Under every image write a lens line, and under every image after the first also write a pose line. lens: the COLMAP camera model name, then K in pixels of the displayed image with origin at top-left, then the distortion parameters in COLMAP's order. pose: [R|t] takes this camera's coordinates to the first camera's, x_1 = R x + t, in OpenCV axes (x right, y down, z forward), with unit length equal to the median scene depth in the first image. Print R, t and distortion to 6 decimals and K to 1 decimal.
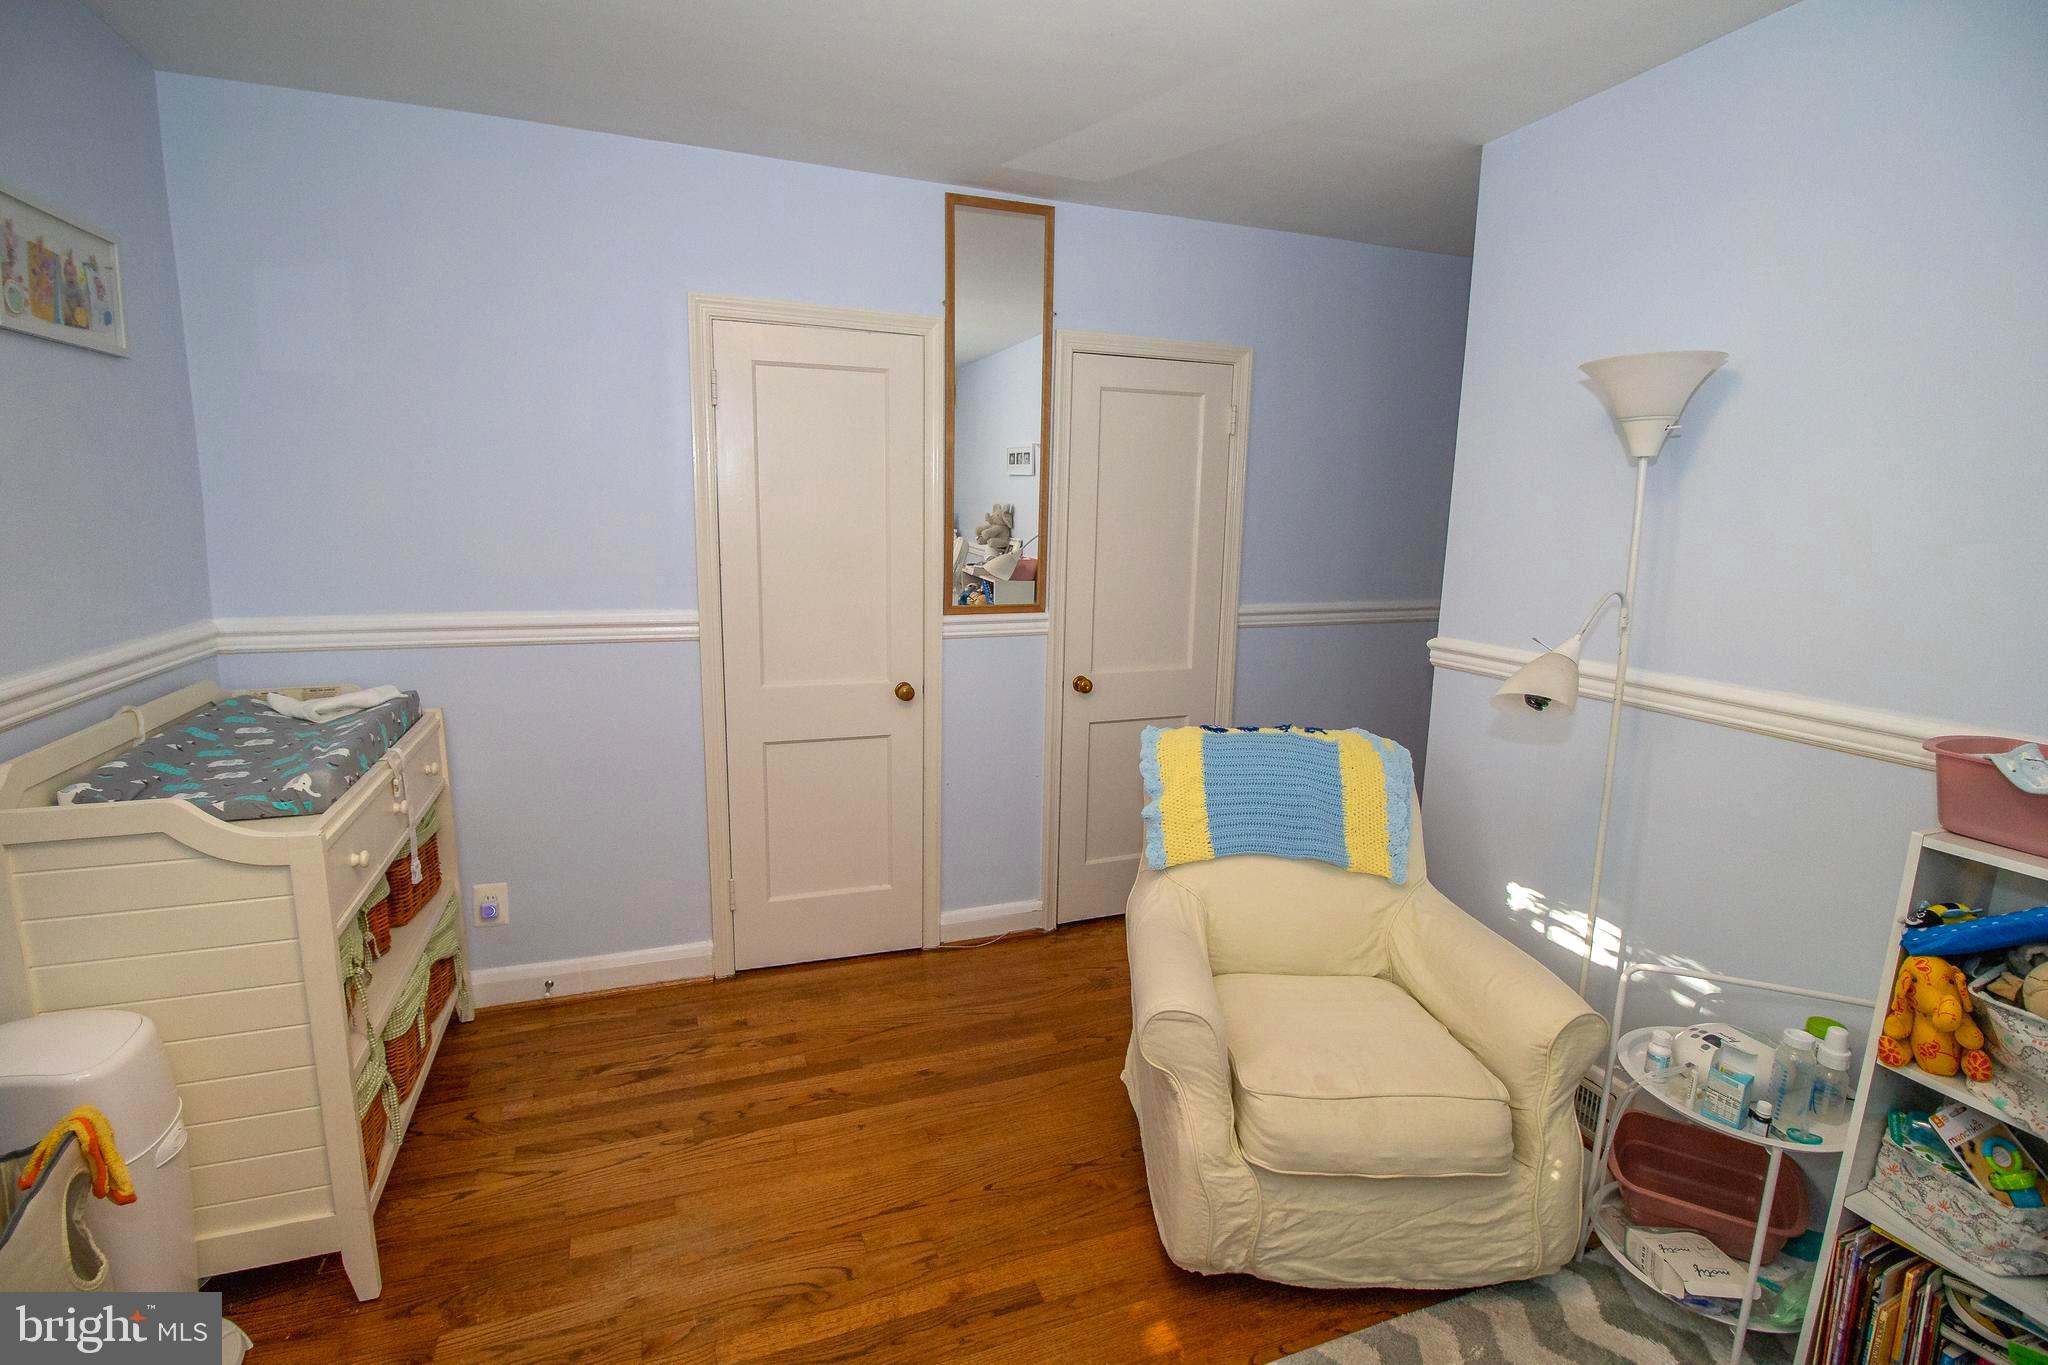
lens RADIAL K [[946.4, 0, 1015.5], [0, 946.4, 671.7], [0, 0, 1]] dist [-0.005825, -0.006103]
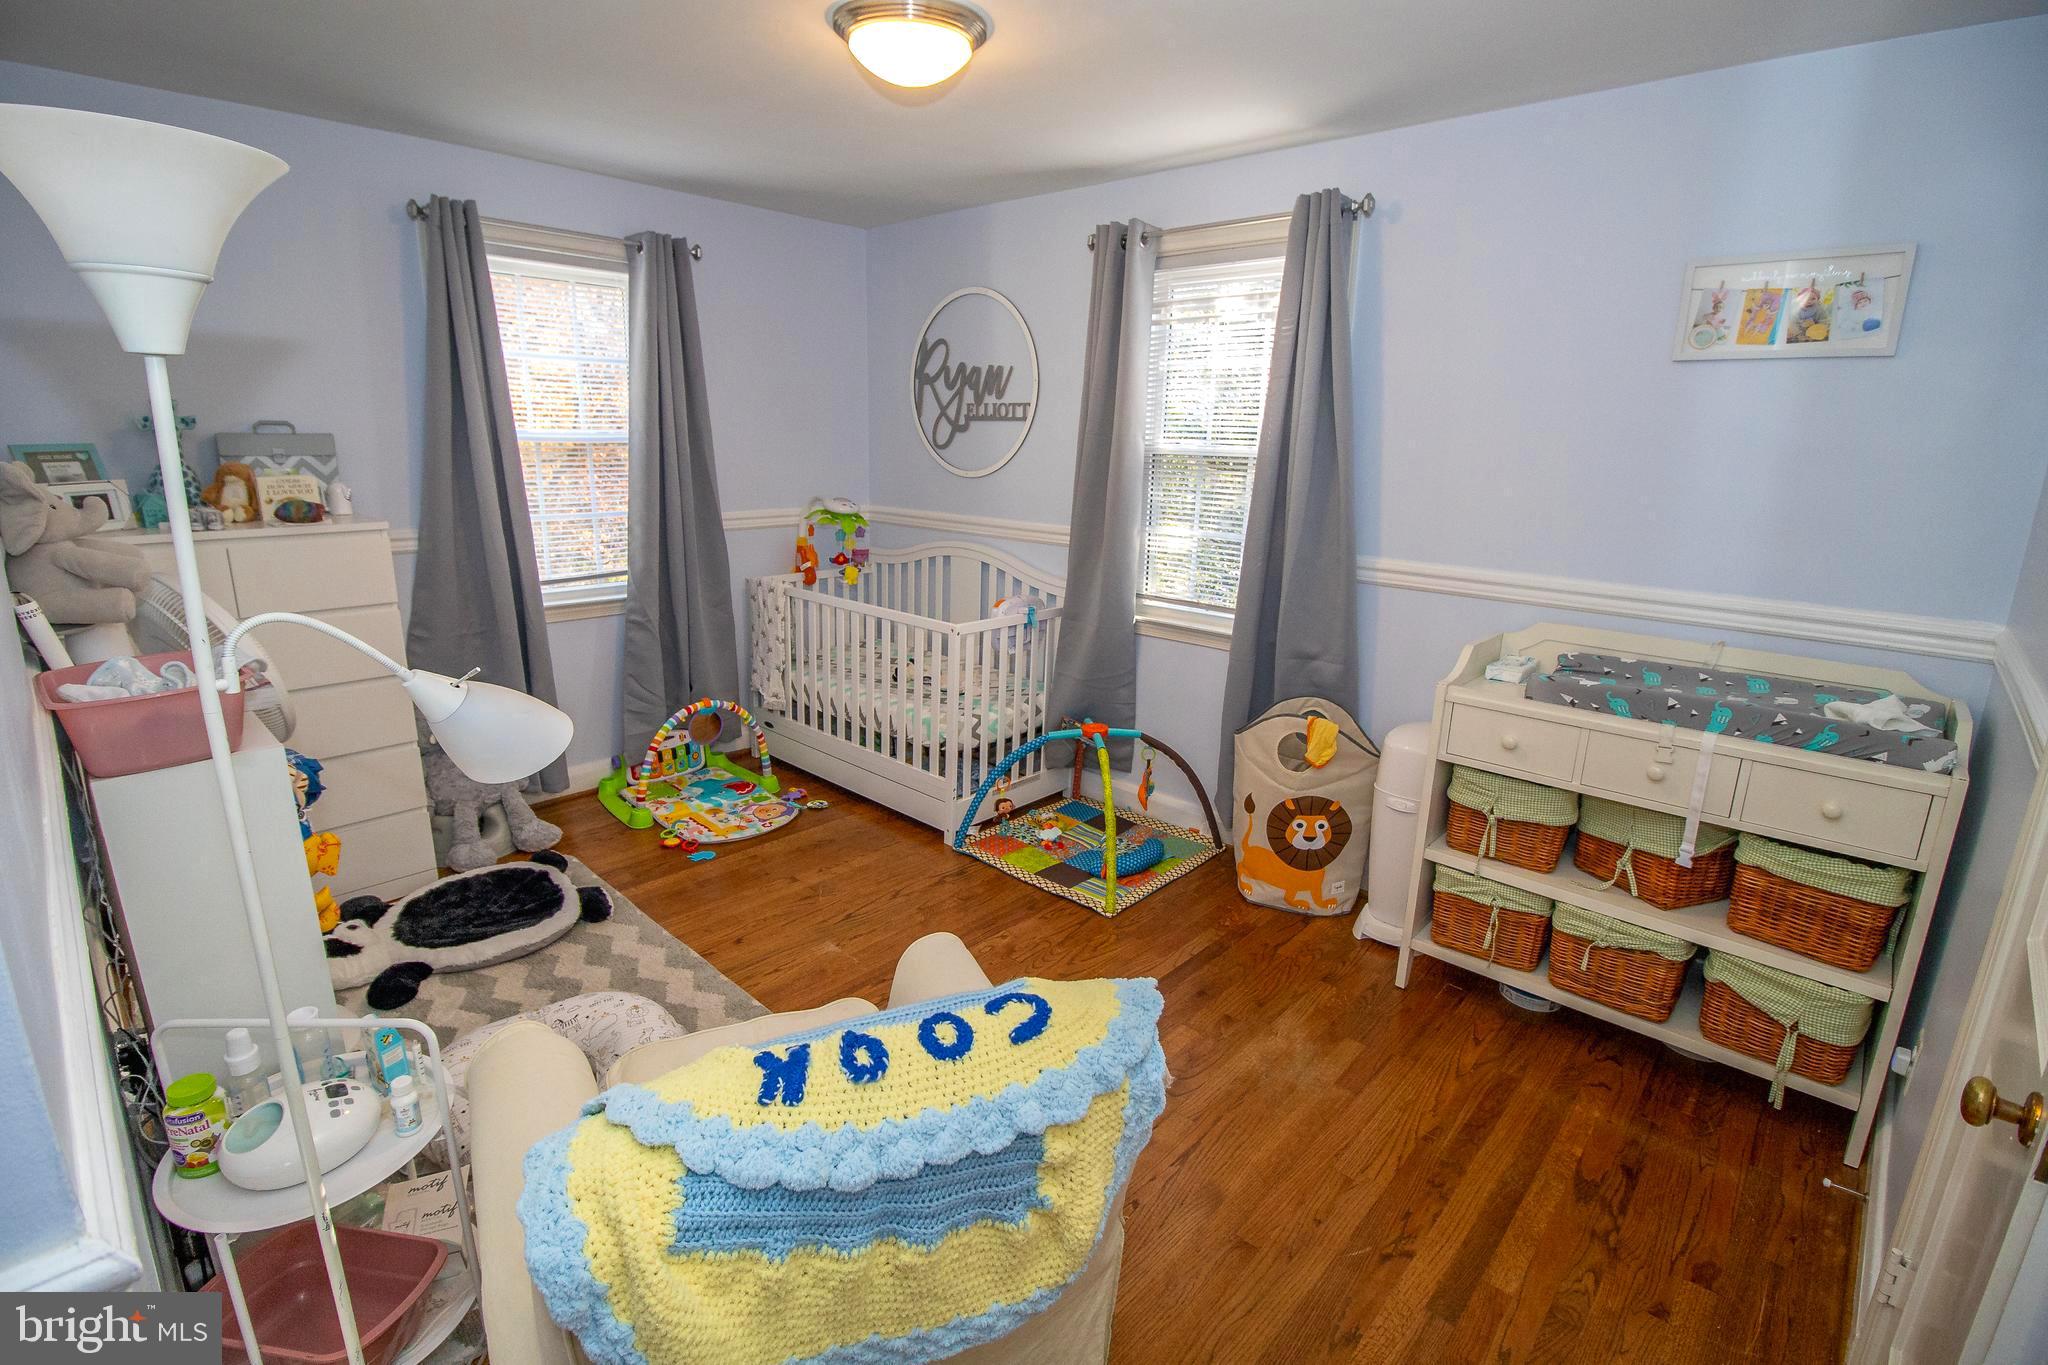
lens RADIAL K [[946.4, 0, 1006.6], [0, 946.4, 676.2], [0, 0, 1]] dist [-0.005825, -0.006103]
pose [[-0.895066, 0.079366, -0.438814, 0.453779], [-0.110545, 0.913829, 0.390764, -0.280522], [0.432014, 0.398268, -0.809164, 1.460493]]
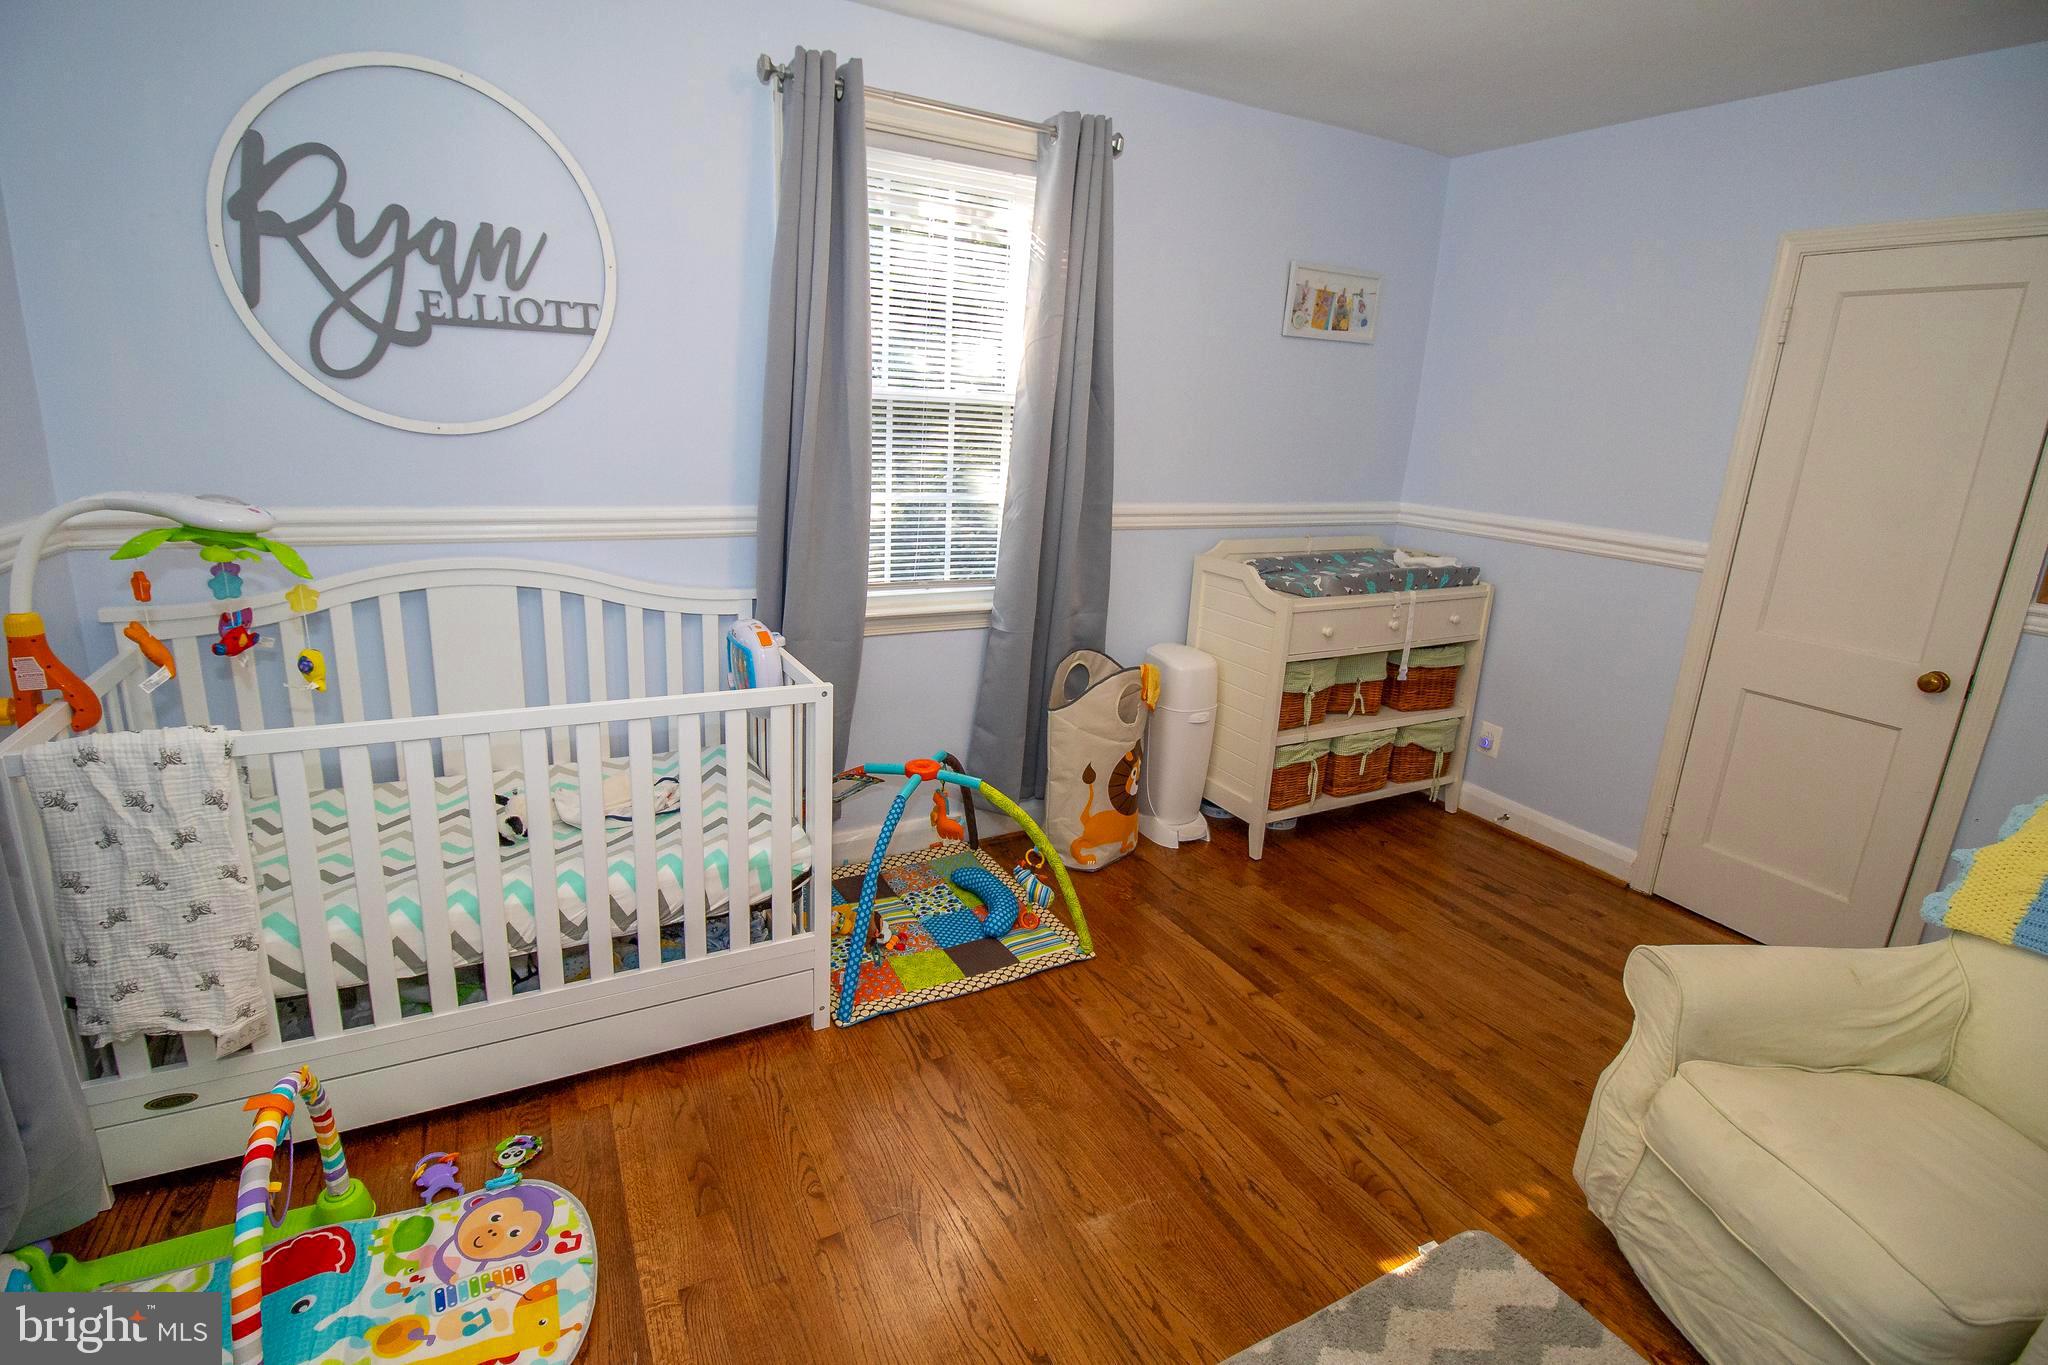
lens RADIAL K [[946.4, 0, 1007.8], [0, 946.4, 671.0], [0, 0, 1]] dist [-0.005825, -0.006103]
pose [[0.137291, 0.253831, -0.957456, 0.769564], [-0.215796, 0.951056, 0.221191, 0.008046], [0.966738, 0.176248, 0.185347, 0.097813]]
